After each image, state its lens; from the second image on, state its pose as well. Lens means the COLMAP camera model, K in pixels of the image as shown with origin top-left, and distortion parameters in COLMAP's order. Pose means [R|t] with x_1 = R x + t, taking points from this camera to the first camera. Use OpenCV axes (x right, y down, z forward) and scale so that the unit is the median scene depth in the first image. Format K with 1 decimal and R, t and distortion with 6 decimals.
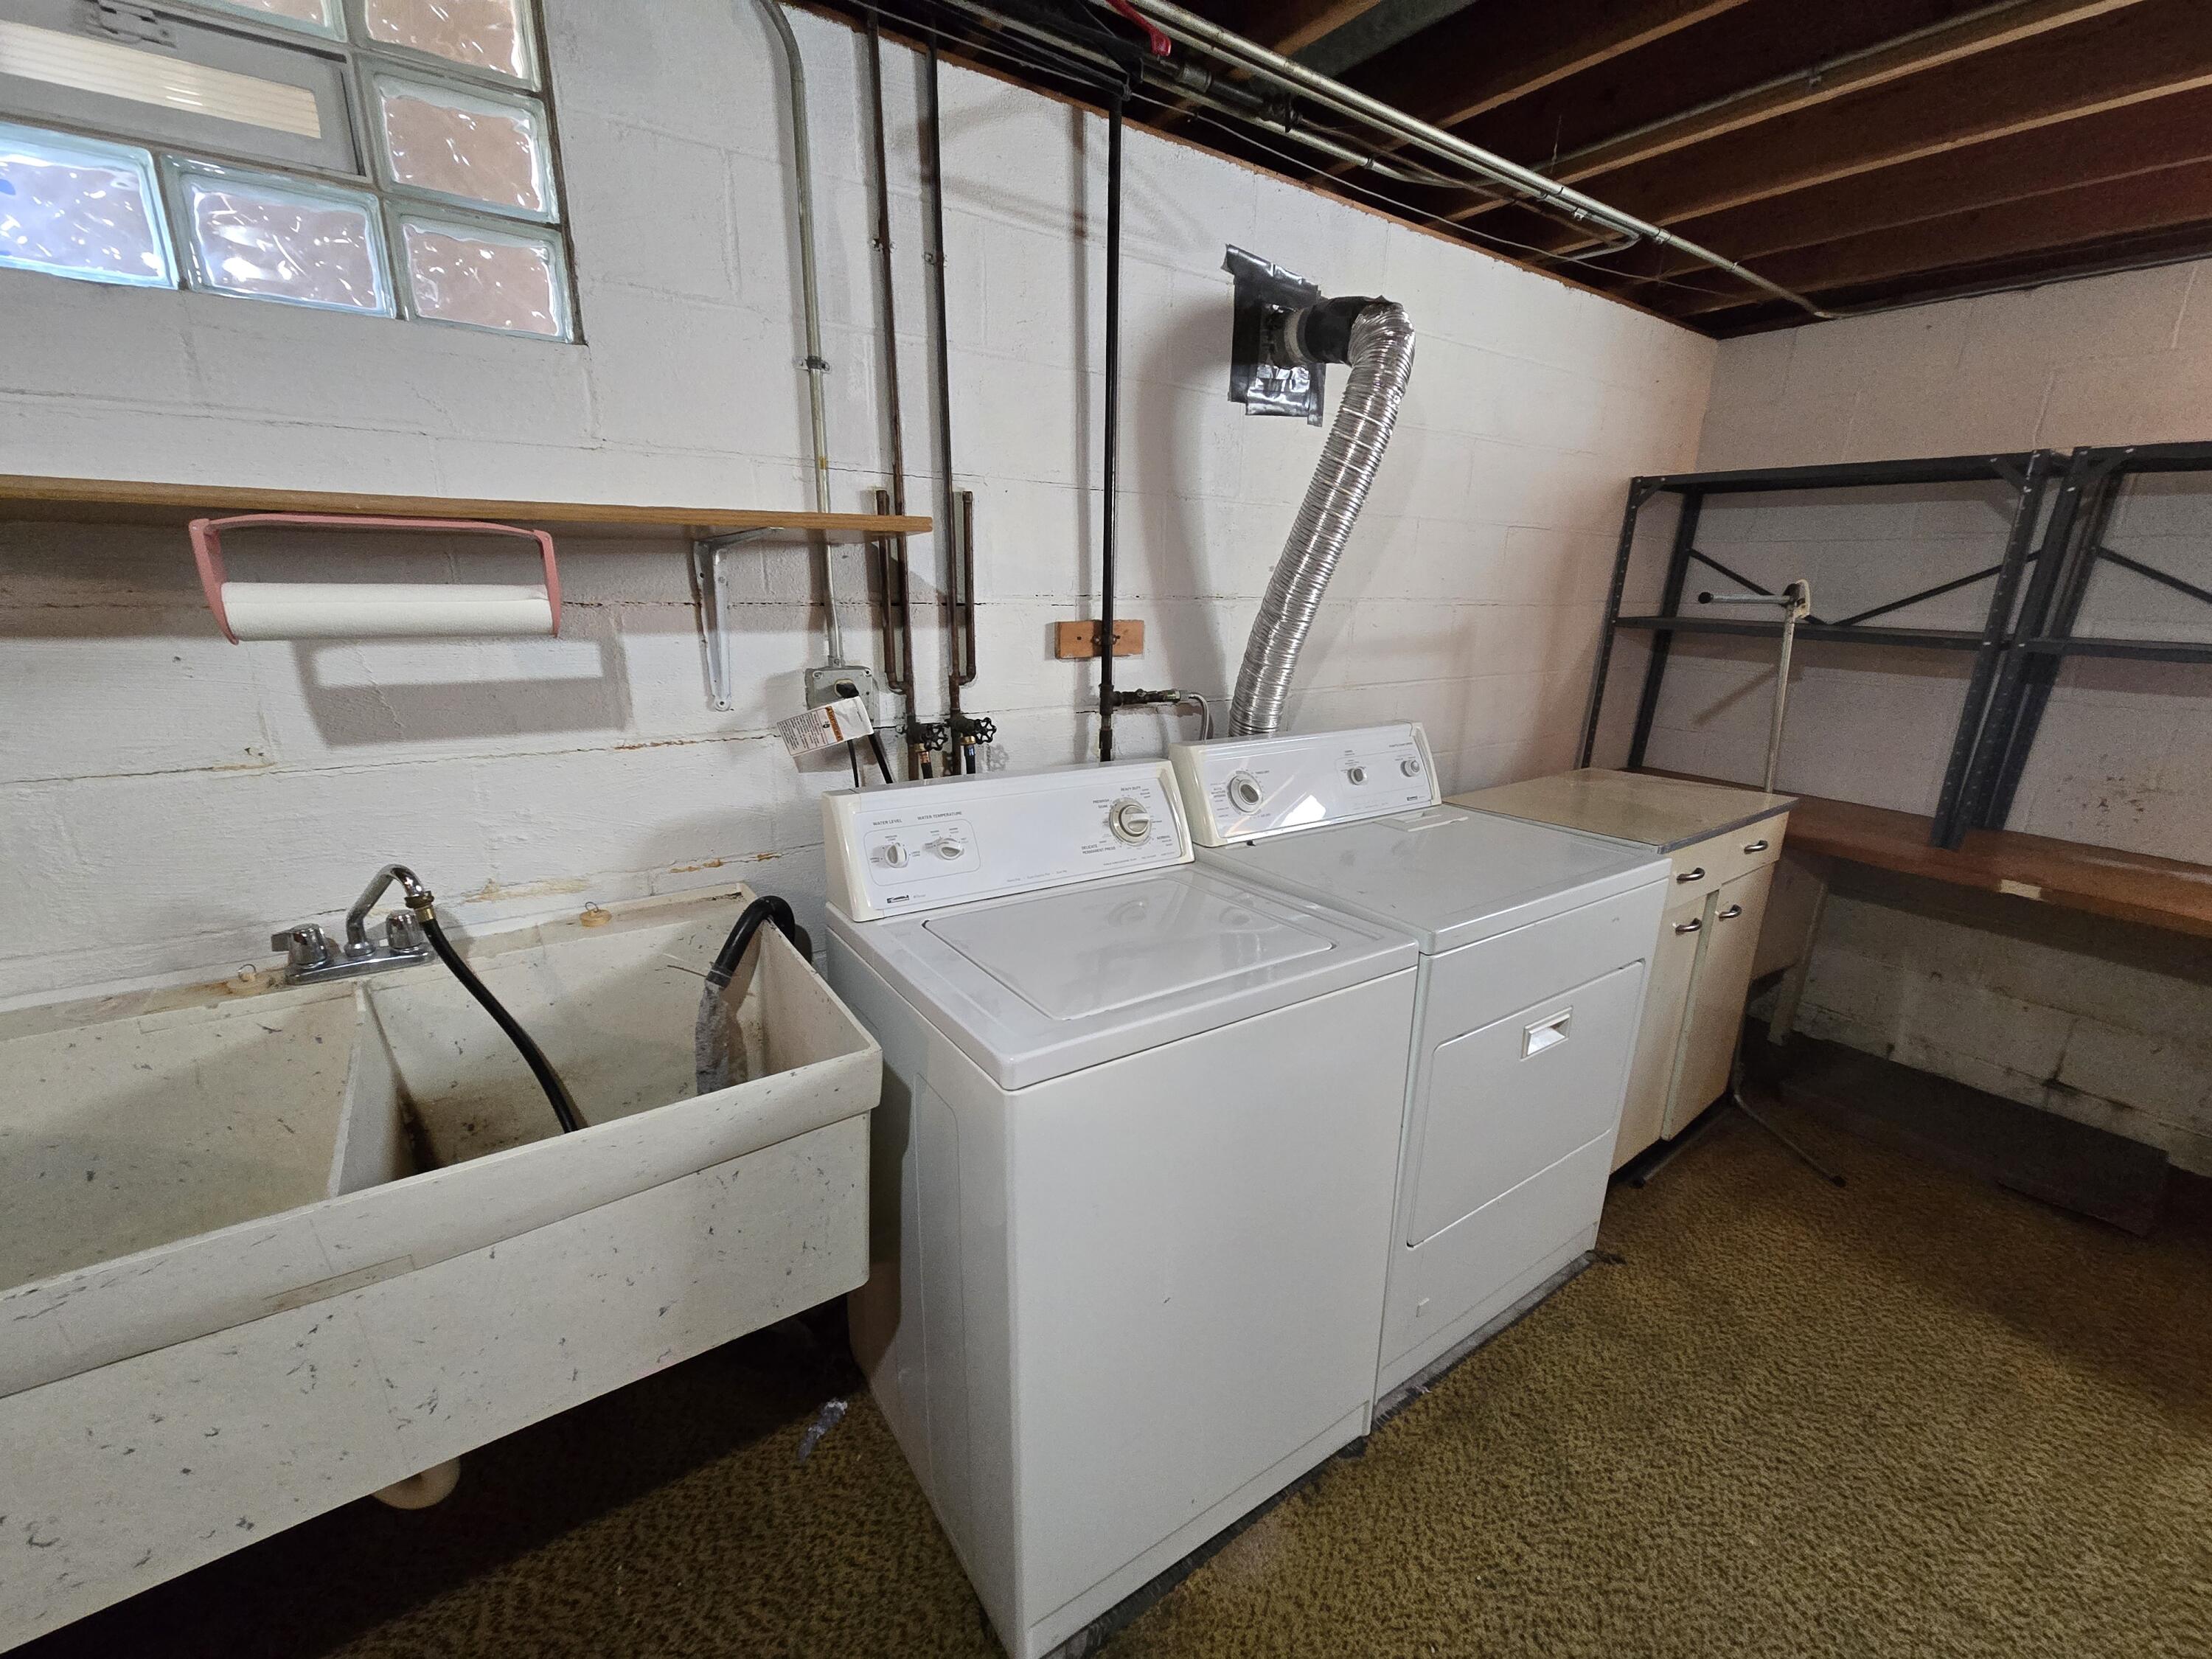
lens RADIAL K [[911.4, 0, 1104.8], [0, 911.4, 832.7], [0, 0, 1]] dist [-0.003994, 0.003353]
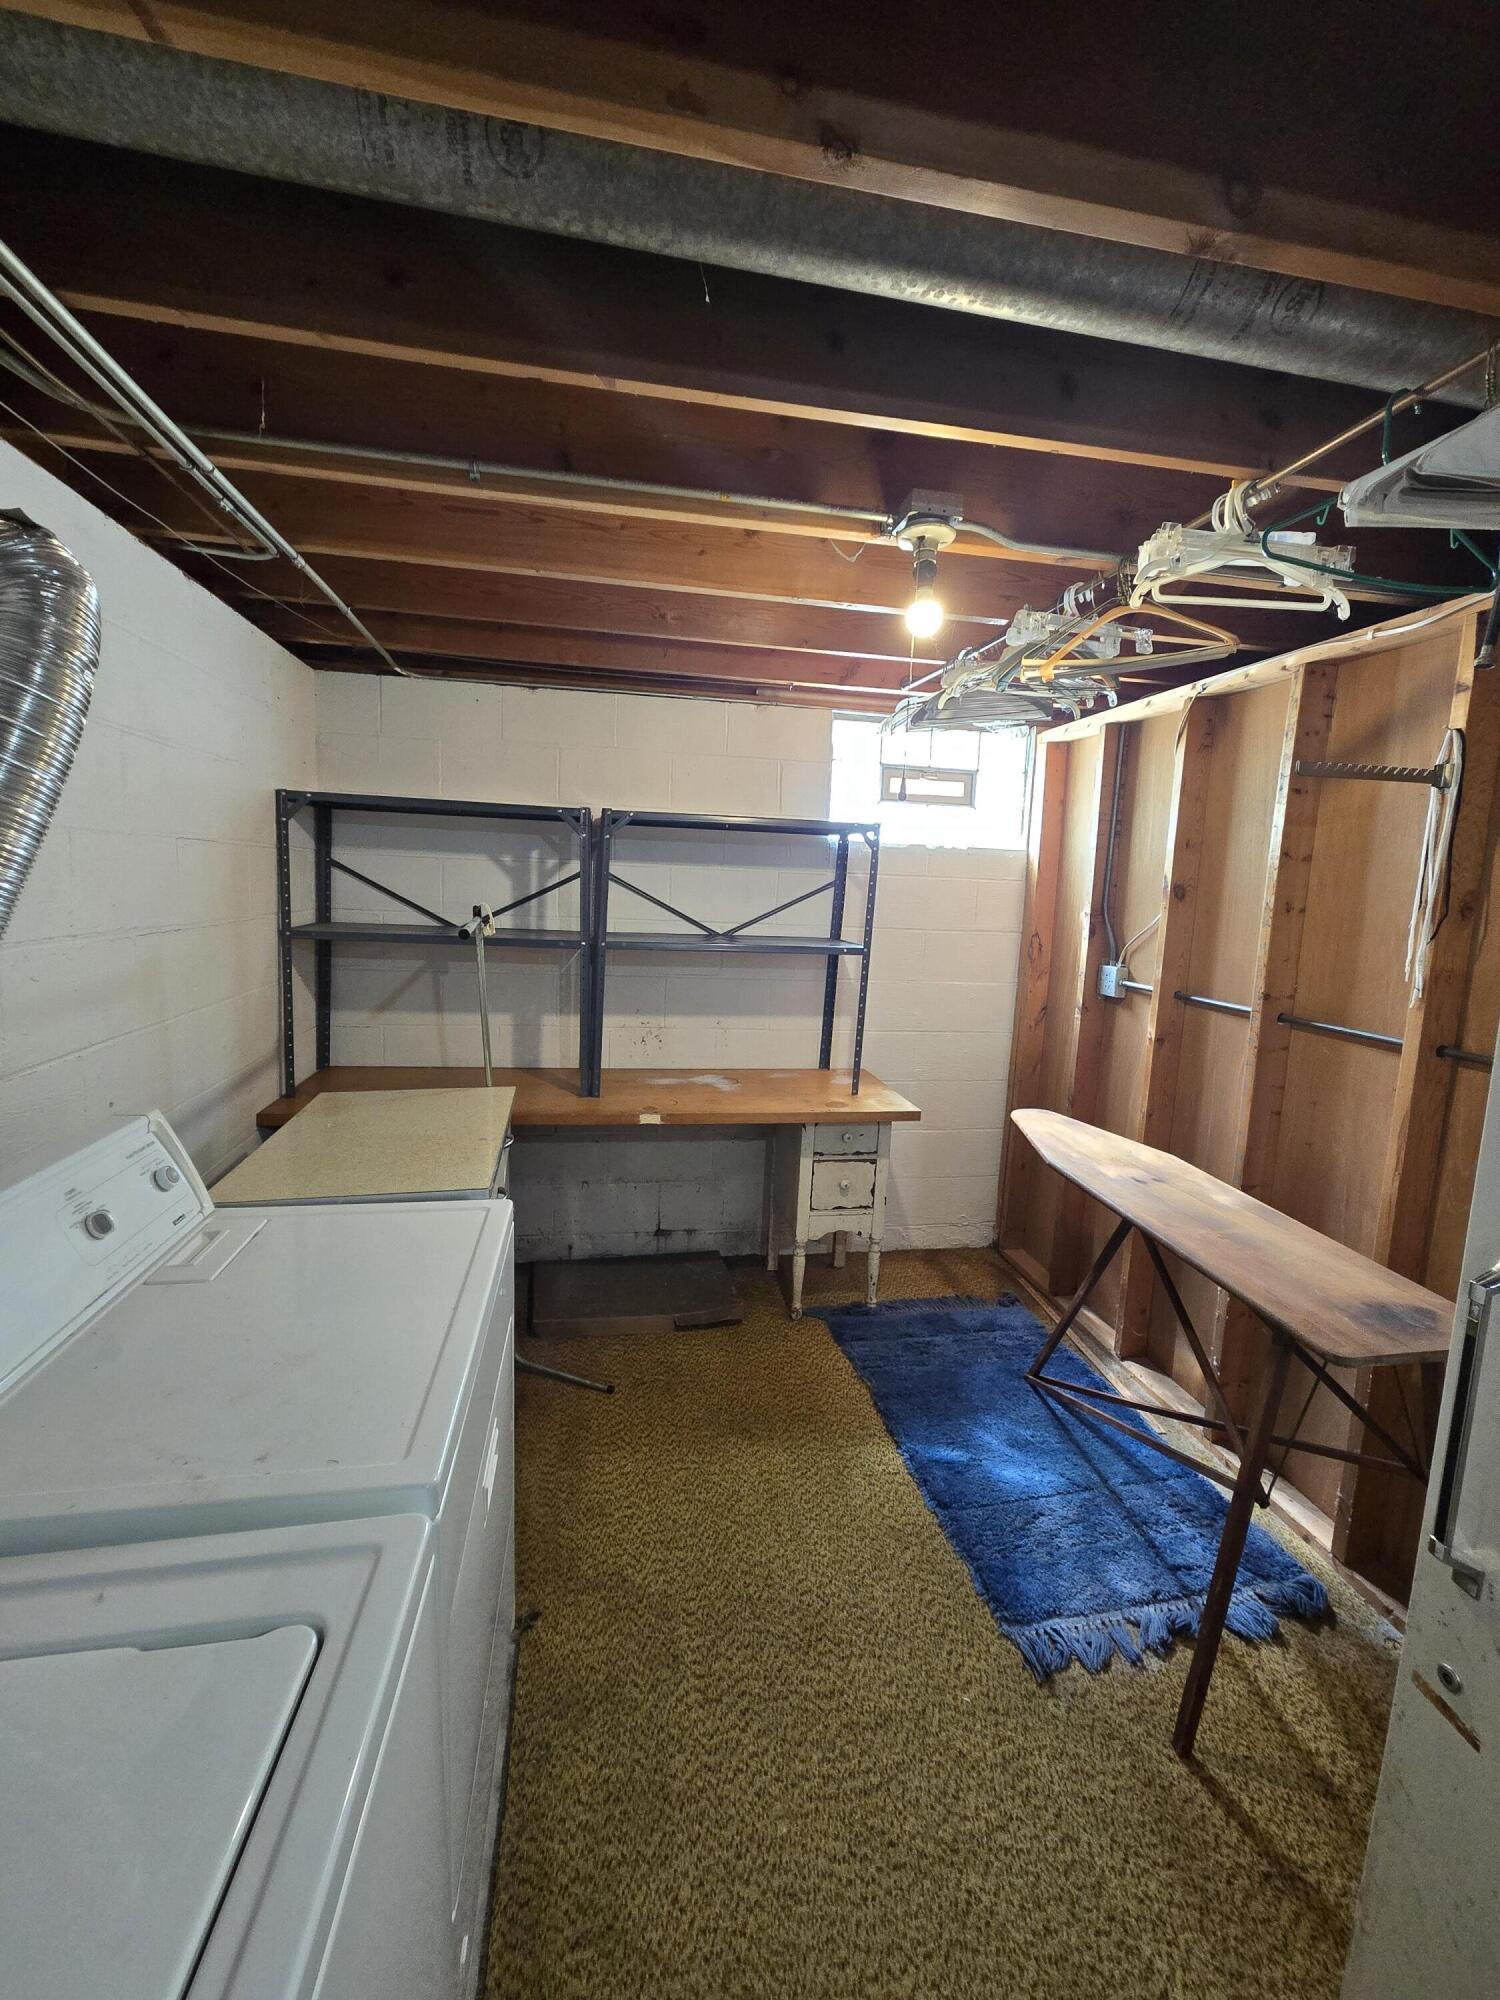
lens RADIAL K [[824.0, 0, 747.2], [0, 824.0, 987.4], [0, 0, 1]] dist [-0.003994, 0.003353]
pose [[0.426875, -0.118157, 0.896558, -0.027527], [0.219397, 0.975338, 0.024078, -0.123561], [-0.877293, 0.186424, 0.442271, 0.269836]]
